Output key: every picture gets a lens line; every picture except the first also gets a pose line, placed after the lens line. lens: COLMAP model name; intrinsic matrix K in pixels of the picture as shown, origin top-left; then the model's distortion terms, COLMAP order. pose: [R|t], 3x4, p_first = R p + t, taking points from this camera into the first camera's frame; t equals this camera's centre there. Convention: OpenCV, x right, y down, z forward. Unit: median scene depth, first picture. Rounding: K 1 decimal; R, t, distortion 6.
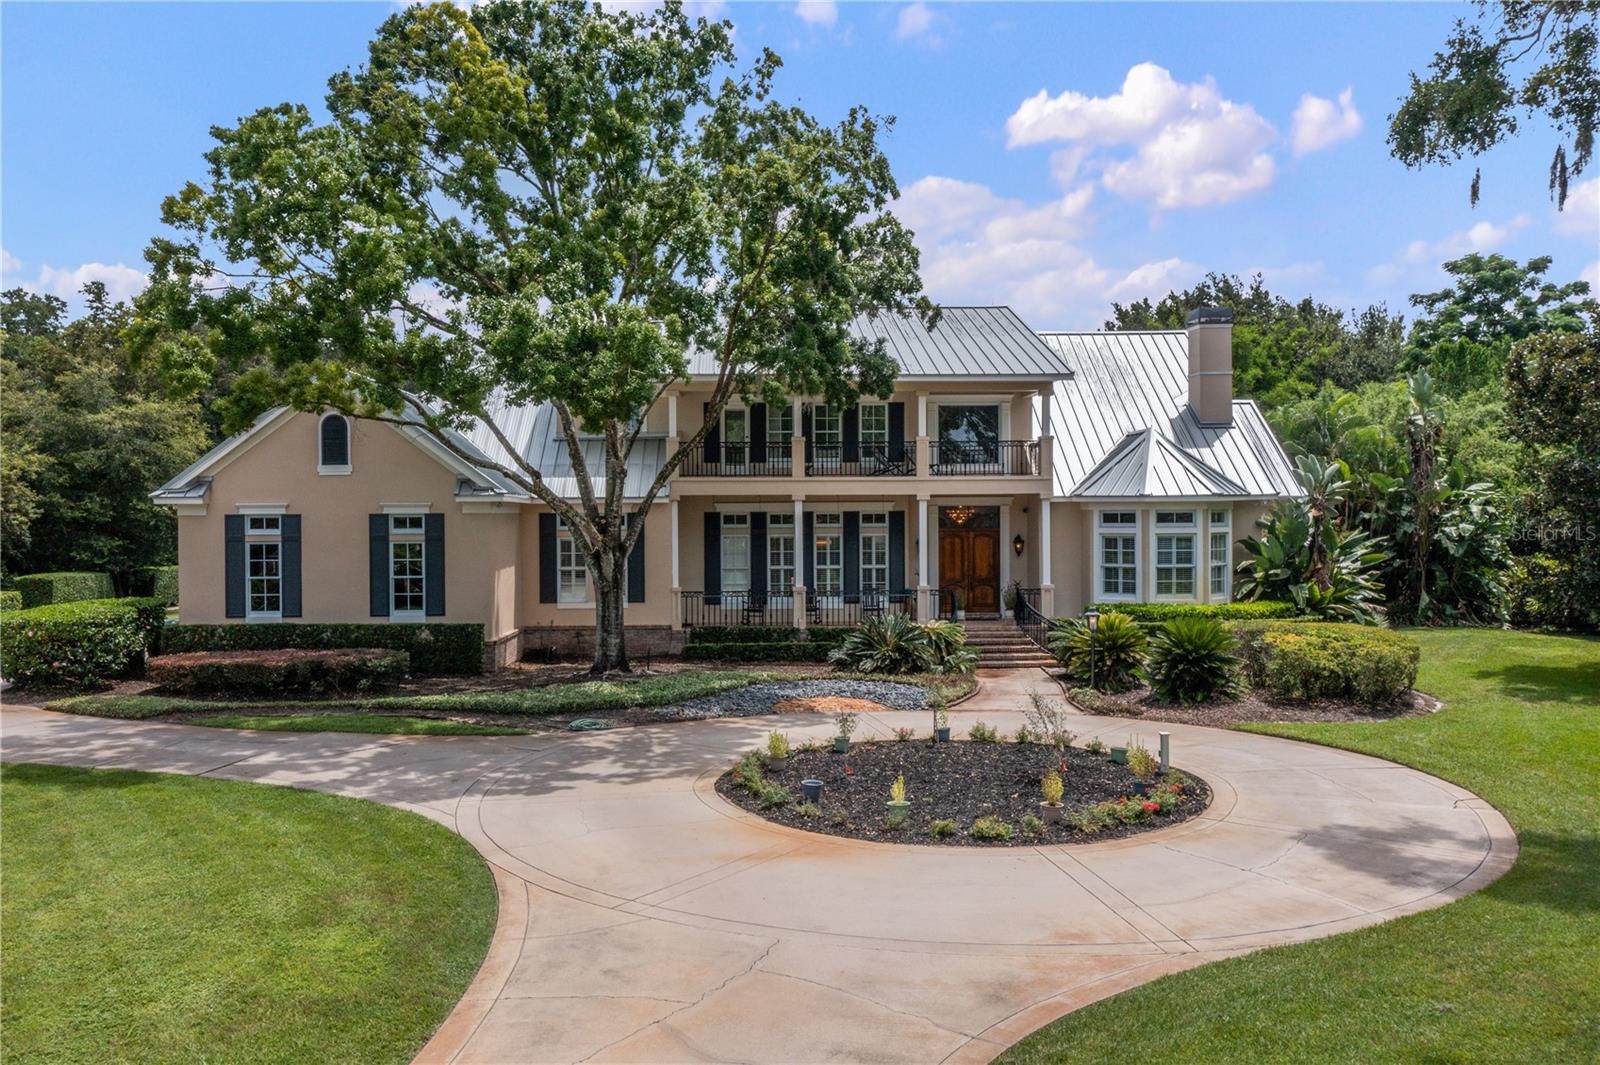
lens RADIAL K [[1292.5, 0, 801.6], [0, 1292.5, 529.0], [0, 0, 1]] dist [0.018669, -0.002953]
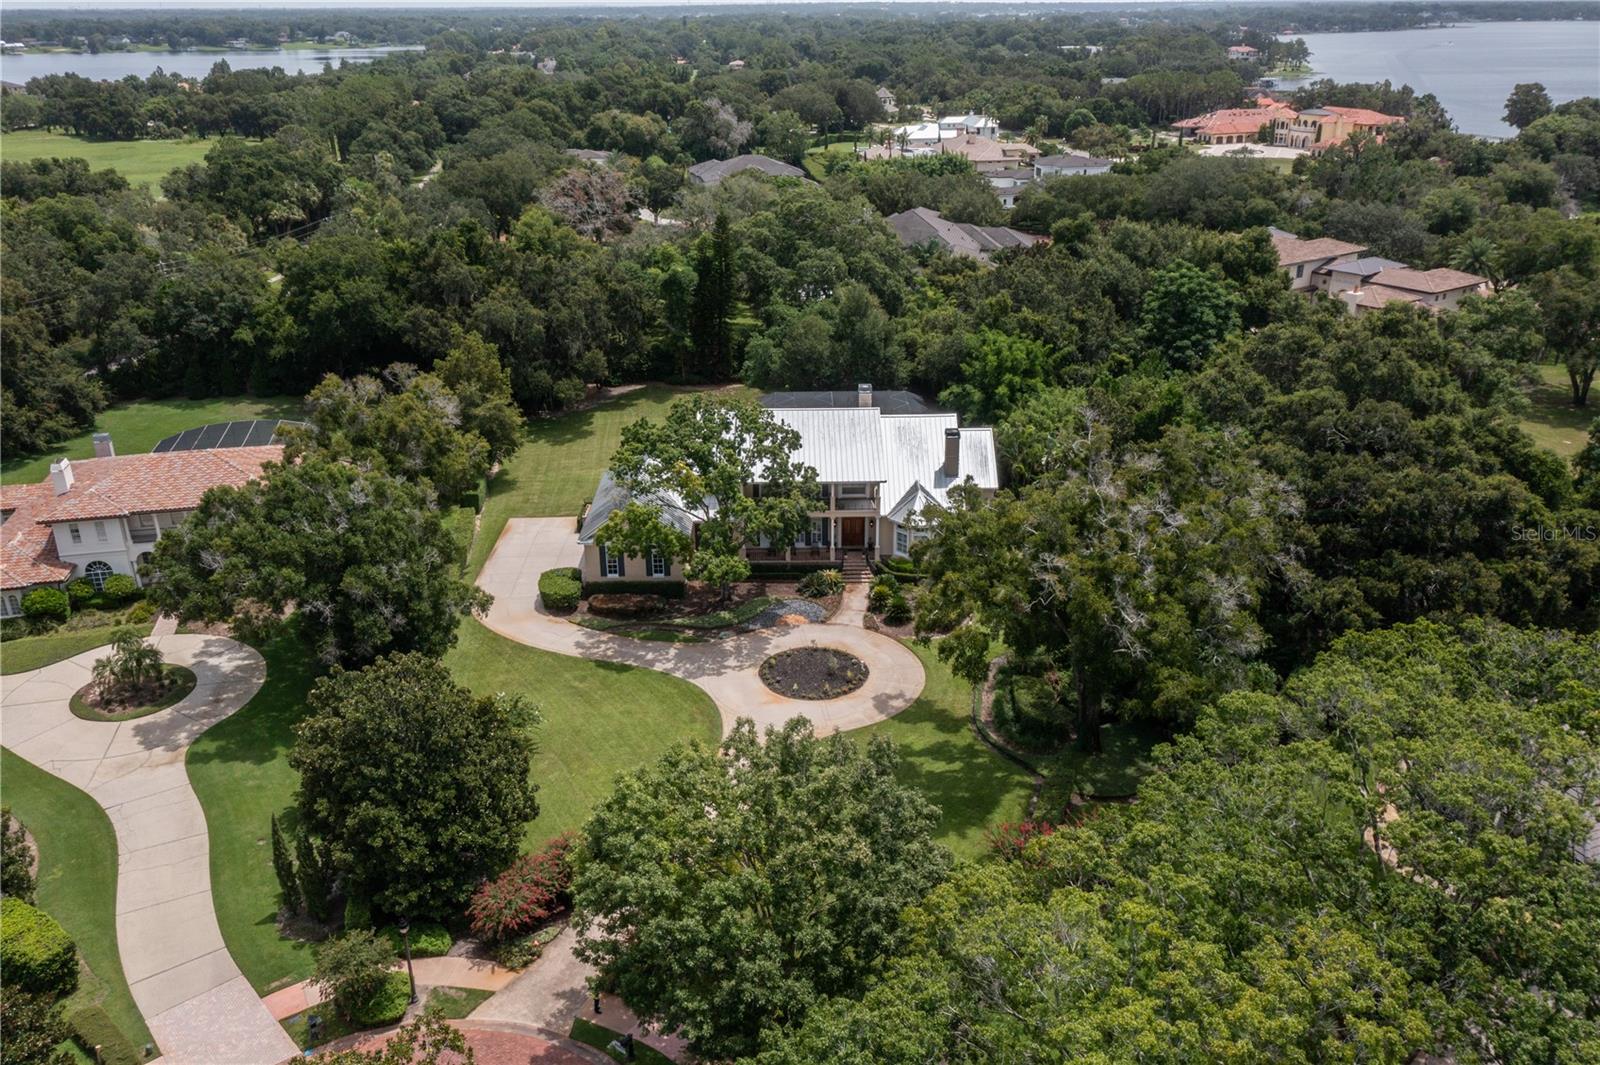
lens RADIAL K [[1292.5, 0, 798.2], [0, 1292.5, 530.2], [0, 0, 1]] dist [0.018669, -0.002953]
pose [[0.999280, 0.012058, -0.035962, 0.123151], [0.002107, 0.929017, 0.370032, -1.045437], [0.037871, -0.369841, 0.928323, -1.613395]]
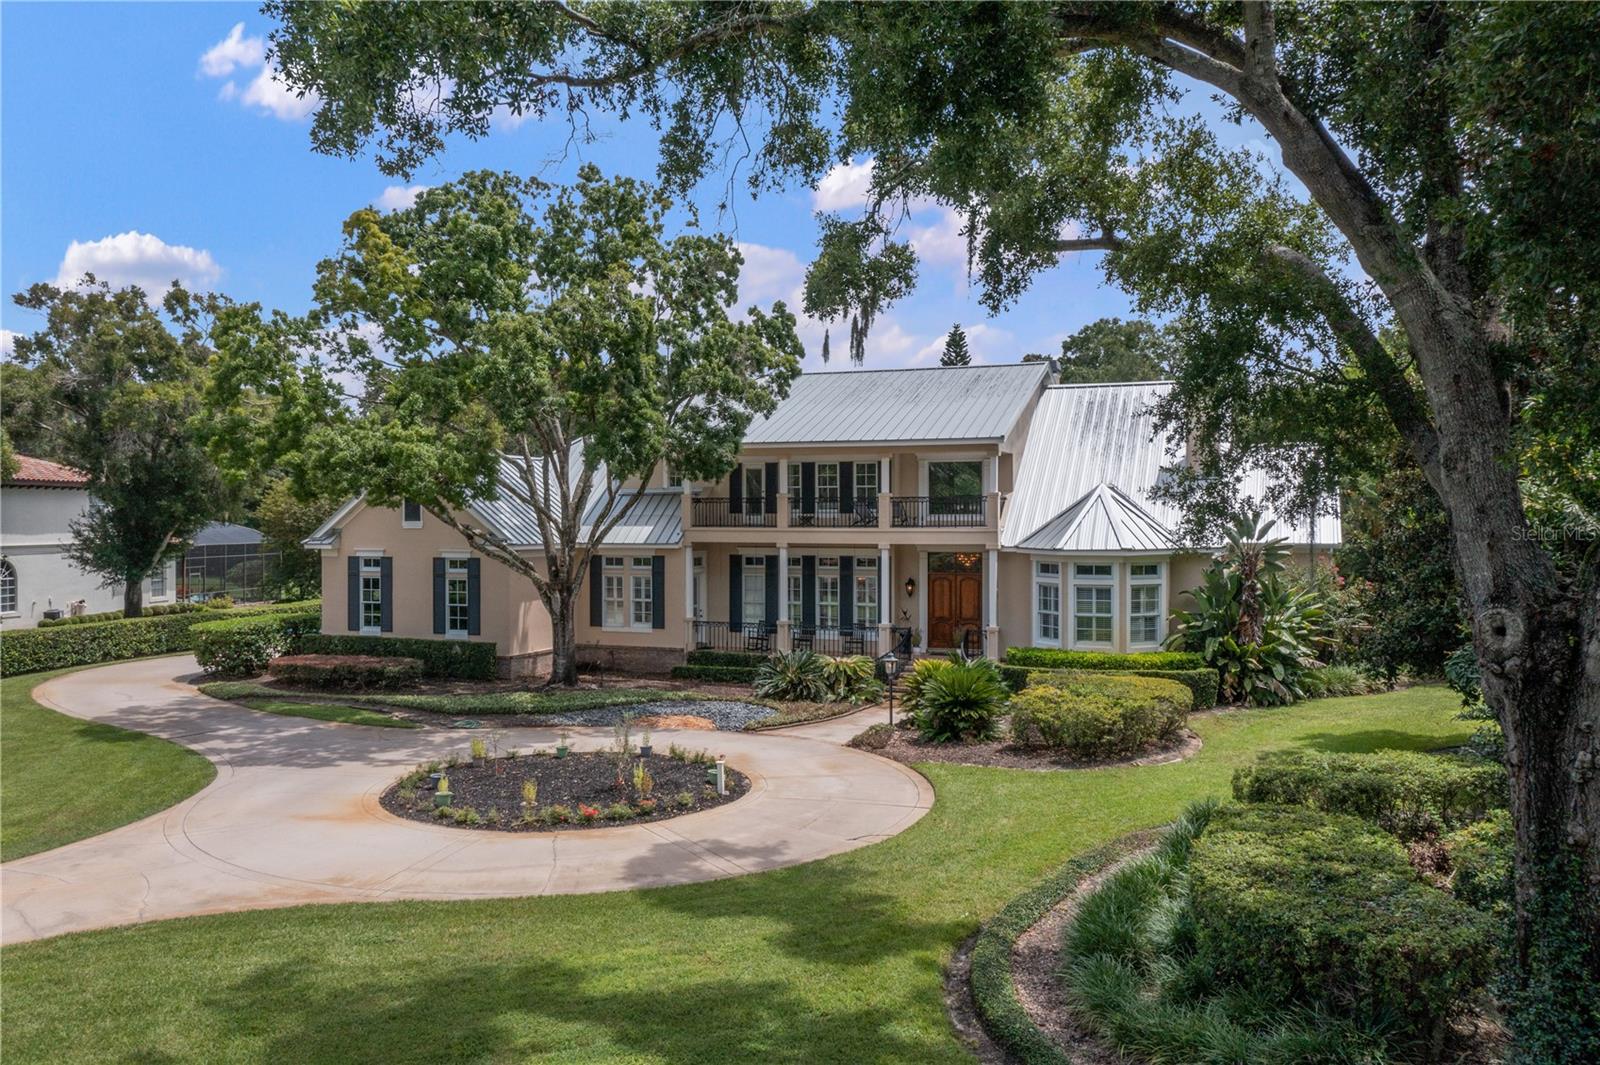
lens RADIAL K [[1292.5, 0, 793.3], [0, 1292.5, 525.1], [0, 0, 1]] dist [0.018669, -0.002953]
pose [[0.918638, 0.008552, -0.395008, 0.480370], [-0.009935, 0.999950, -0.001456, -0.041729], [0.394976, 0.005262, 0.918676, -0.078466]]
